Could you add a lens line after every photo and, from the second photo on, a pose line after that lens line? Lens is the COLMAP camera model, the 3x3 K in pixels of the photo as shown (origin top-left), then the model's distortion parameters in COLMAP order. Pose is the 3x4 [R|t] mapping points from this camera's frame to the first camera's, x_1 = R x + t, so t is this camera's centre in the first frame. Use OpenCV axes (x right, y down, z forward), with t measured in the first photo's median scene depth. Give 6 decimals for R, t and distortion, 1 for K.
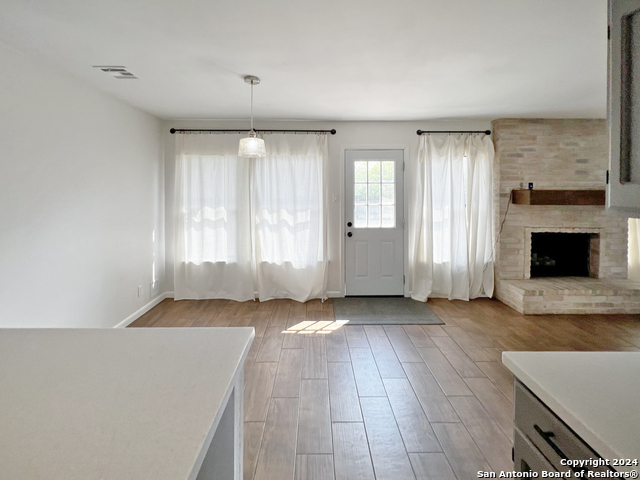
lens RADIAL K [[278.1, 0, 321.1], [0, 278.1, 190.5], [0, 0, 1]] dist [-0.000752, 0.000461]
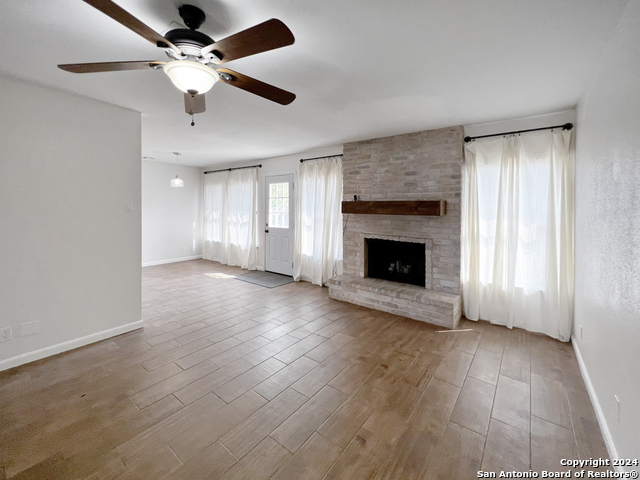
lens RADIAL K [[278.1, 0, 308.0], [0, 278.1, 206.9], [0, 0, 1]] dist [-0.000752, 0.000461]
pose [[0.771972, 0.004389, -0.635641, 1.303976], [-0.004887, 0.999988, 0.000971, 0.020683], [0.635637, 0.002357, 0.771984, -0.052627]]
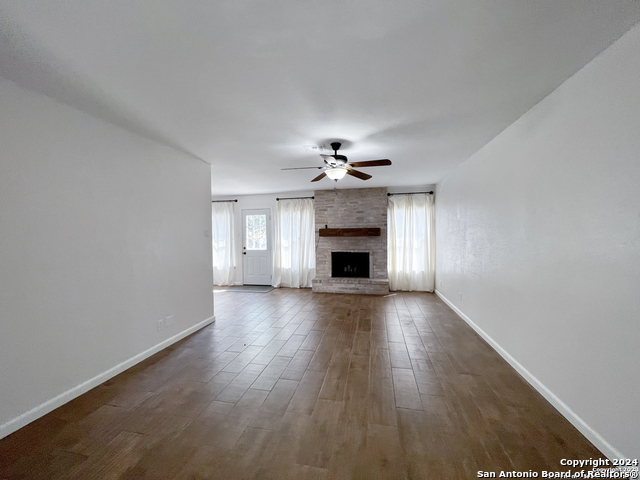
lens RADIAL K [[278.1, 0, 314.7], [0, 278.1, 238.1], [0, 0, 1]] dist [-0.000752, 0.000461]
pose [[0.971337, -0.008979, -0.237536, 1.075900], [0.013210, 0.999781, 0.016227, 0.028220], [0.237339, -0.018899, 0.971243, -0.797224]]
